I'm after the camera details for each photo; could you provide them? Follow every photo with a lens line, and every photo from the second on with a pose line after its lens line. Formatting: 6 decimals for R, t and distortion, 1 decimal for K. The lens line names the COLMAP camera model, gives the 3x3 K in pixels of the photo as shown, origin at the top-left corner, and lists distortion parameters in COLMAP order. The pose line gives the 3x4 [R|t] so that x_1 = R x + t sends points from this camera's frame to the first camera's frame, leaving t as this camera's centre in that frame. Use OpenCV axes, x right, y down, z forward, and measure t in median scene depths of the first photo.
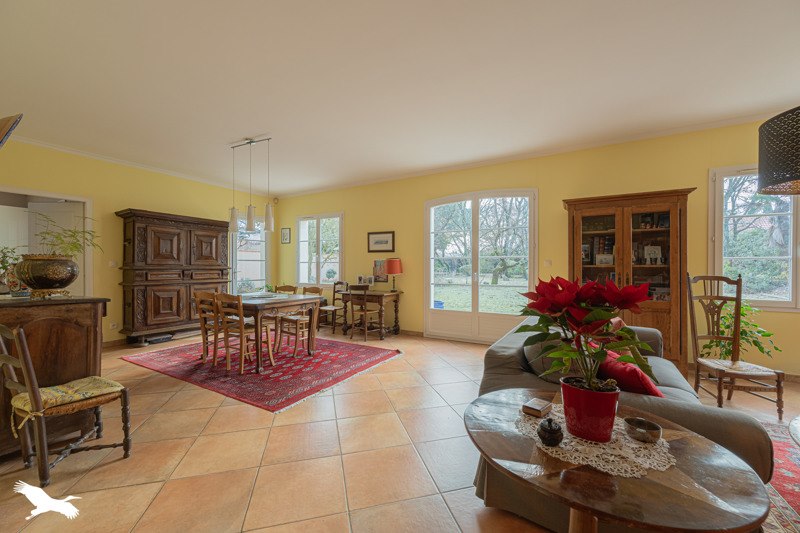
lens RADIAL K [[314.1, 0, 395.6], [0, 314.1, 266.9], [0, 0, 1]] dist [-0.000744, -0.000019]
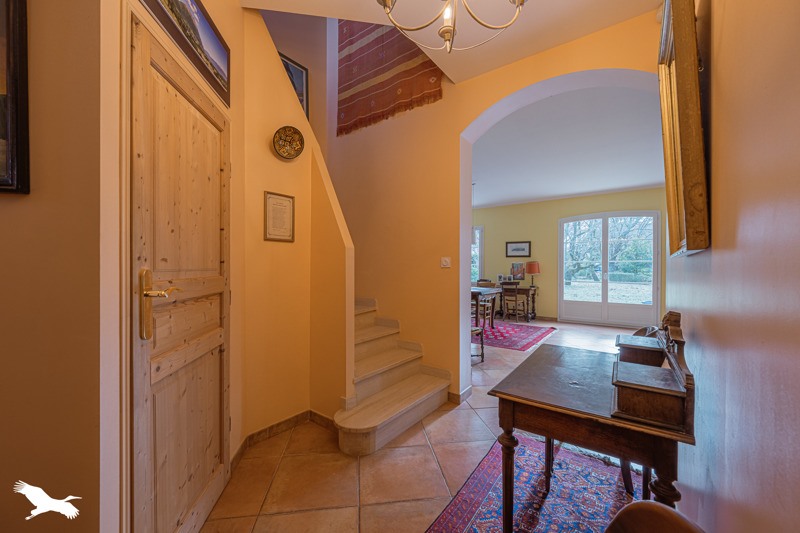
lens RADIAL K [[314.1, 0, 404.9], [0, 314.1, 267.7], [0, 0, 1]] dist [-0.000744, -0.000019]
pose [[0.994017, 0.005290, -0.109102, -0.396798], [-0.005155, 0.999986, 0.001521, -0.002655], [0.109108, -0.000949, 0.994029, -0.378194]]
